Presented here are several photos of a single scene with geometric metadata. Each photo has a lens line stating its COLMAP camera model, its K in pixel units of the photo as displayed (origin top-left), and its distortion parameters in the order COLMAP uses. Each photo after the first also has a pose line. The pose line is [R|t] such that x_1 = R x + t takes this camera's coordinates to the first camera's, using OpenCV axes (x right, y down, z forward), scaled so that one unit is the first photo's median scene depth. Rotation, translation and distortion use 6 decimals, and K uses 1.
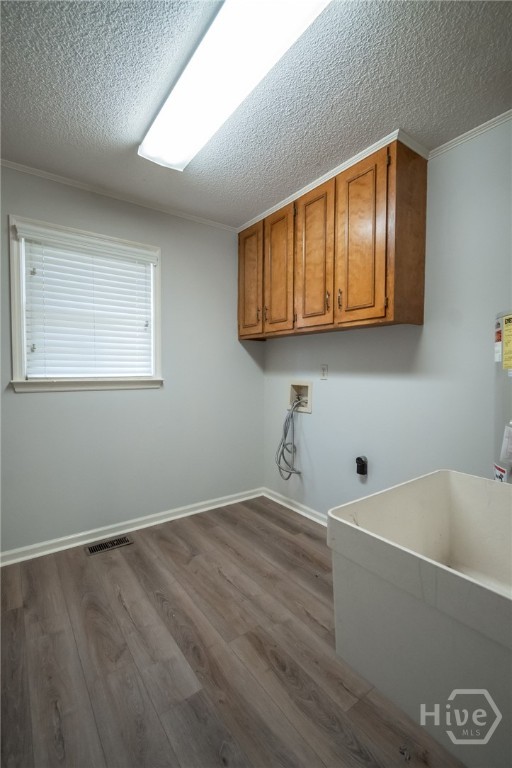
lens RADIAL K [[337.8, 0, 256.0], [0, 337.8, 384.0], [0, 0, 1]] dist [-0.000764, -0.003441]
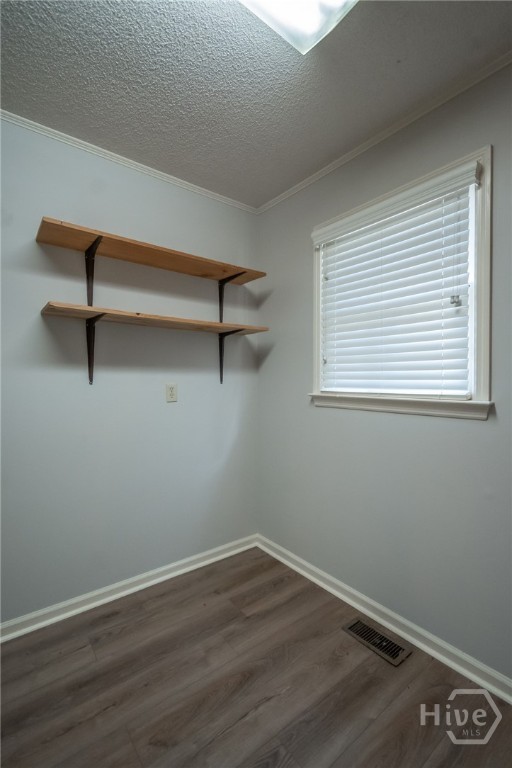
lens RADIAL K [[337.8, 0, 256.0], [0, 337.8, 384.0], [0, 0, 1]] dist [-0.000764, -0.003441]
pose [[0.041508, 0.003778, -0.999131, 0.249956], [-0.048359, 0.998828, 0.001768, -0.030376], [0.997967, 0.048244, 0.041642, 0.753462]]
